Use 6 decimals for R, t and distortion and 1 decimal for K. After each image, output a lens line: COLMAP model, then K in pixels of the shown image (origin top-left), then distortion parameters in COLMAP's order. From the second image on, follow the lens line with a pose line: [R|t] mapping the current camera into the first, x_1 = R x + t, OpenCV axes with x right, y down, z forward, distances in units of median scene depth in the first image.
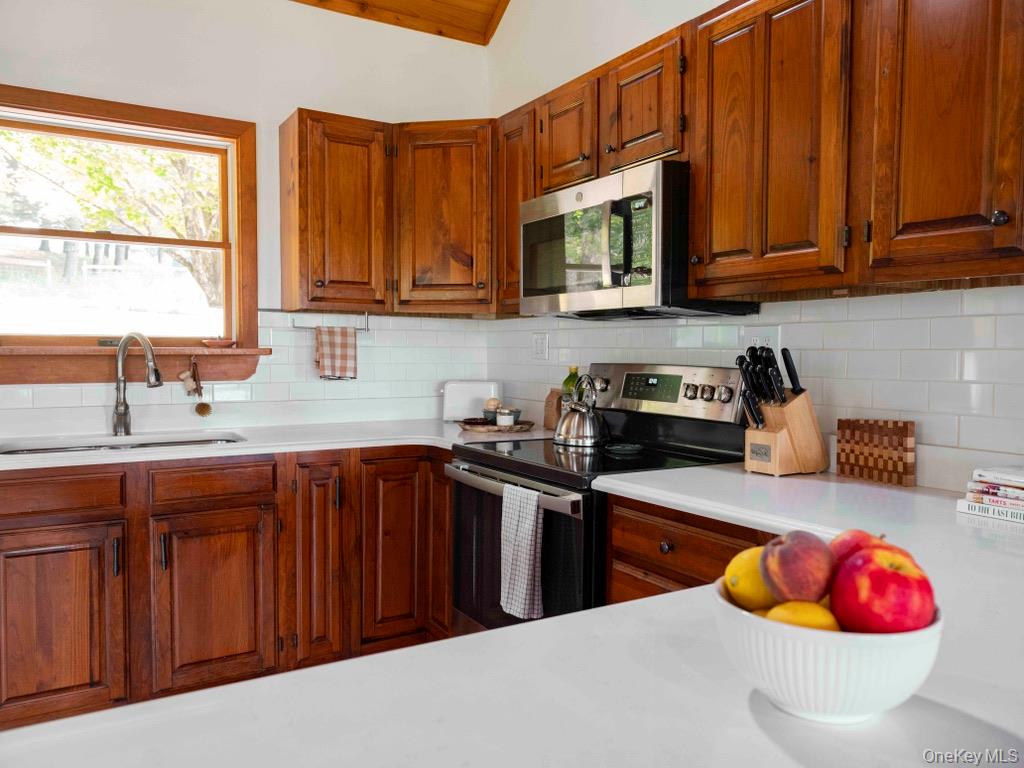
lens RADIAL K [[775.4, 0, 523.6], [0, 775.4, 384.5], [0, 0, 1]] dist [0.001437, 0.000650]
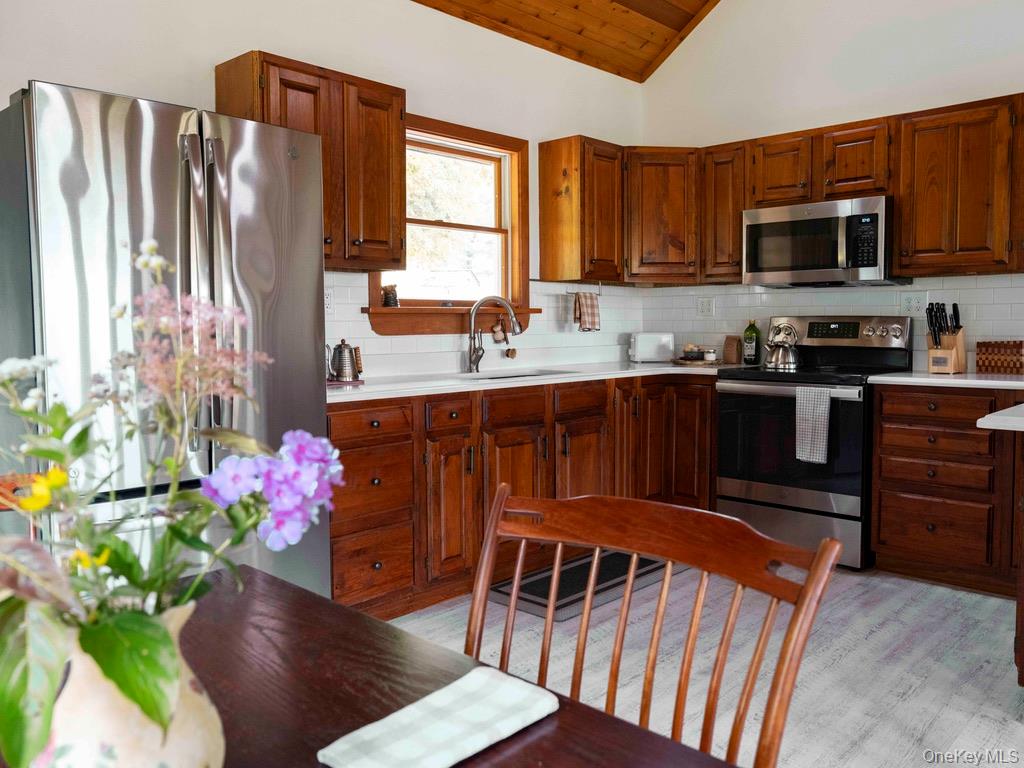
lens RADIAL K [[806.3, 0, 555.1], [0, 806.3, 368.2], [0, 0, 1]] dist [0.000863, 0.001973]
pose [[0.959110, -0.025343, 0.281897, -0.734532], [0.021181, 0.999617, 0.017801, 0.034389], [-0.282240, -0.011102, 0.959279, -0.371418]]
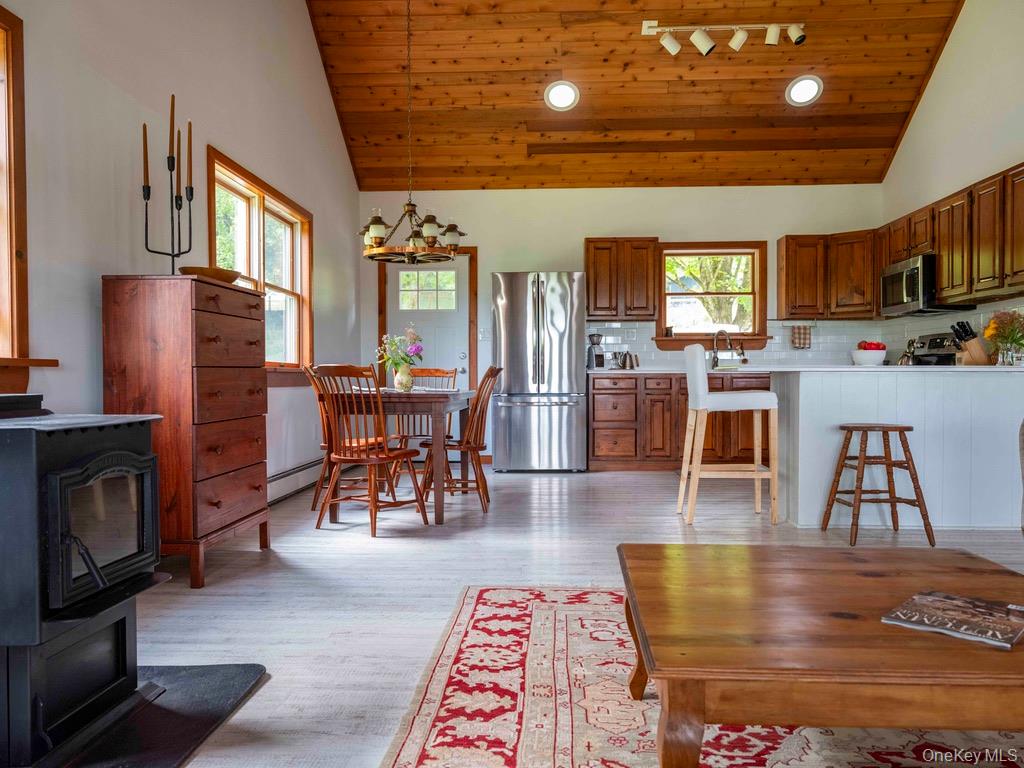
lens RADIAL K [[775.4, 0, 523.6], [0, 775.4, 384.5], [0, 0, 1]] dist [0.001437, 0.000650]
pose [[0.826635, -0.000316, -0.562738, 0.385707], [-0.017120, 0.999523, -0.025710, 0.180187], [0.562478, 0.030887, 0.826235, -1.408870]]
